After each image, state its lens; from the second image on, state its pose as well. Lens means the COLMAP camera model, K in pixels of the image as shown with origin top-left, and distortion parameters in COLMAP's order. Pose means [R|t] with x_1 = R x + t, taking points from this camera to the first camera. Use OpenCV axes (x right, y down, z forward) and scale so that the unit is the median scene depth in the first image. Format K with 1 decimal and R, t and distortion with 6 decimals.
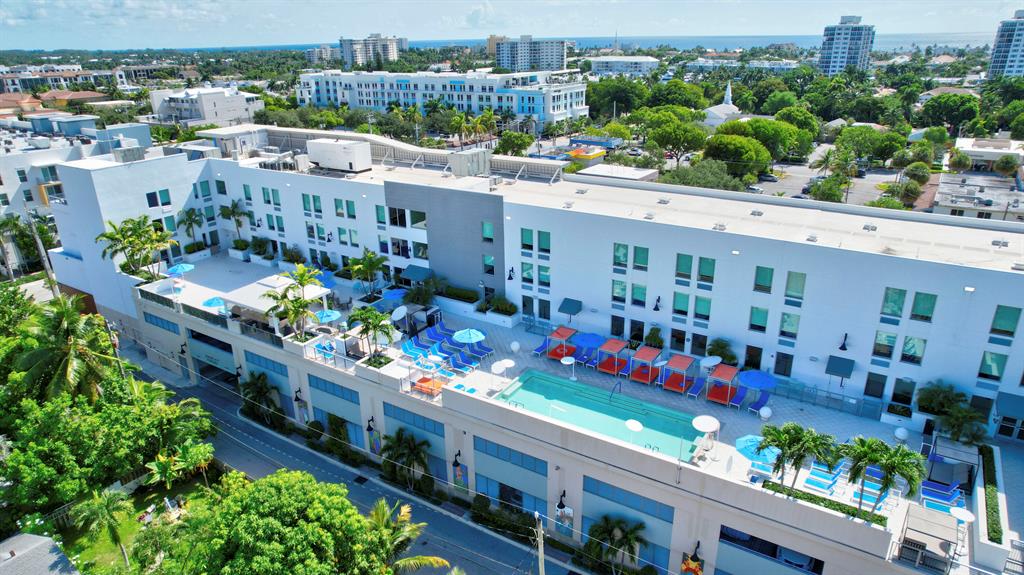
lens RADIAL K [[639.0, 0, 509.8], [0, 639.0, 291.9], [0, 0, 1]] dist [-0.054109, 0.006598]
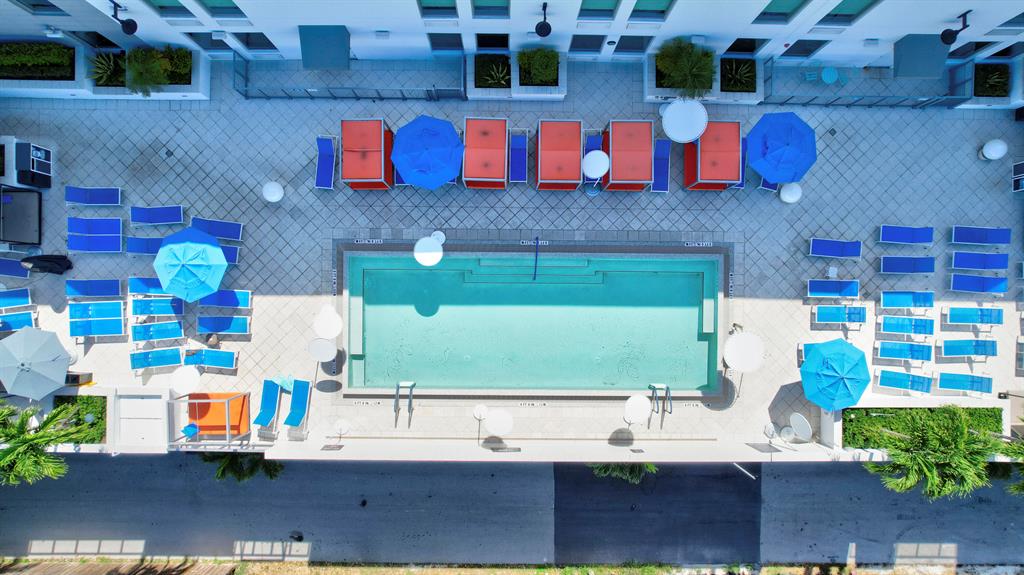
lens RADIAL K [[639.0, 0, 508.5], [0, 639.0, 291.0], [0, 0, 1]] dist [-0.054109, 0.006598]
pose [[0.845635, -0.532699, 0.033652, 0.109186], [0.180931, 0.345392, 0.920852, -0.306078], [-0.502160, -0.772616, 0.388458, 0.739497]]
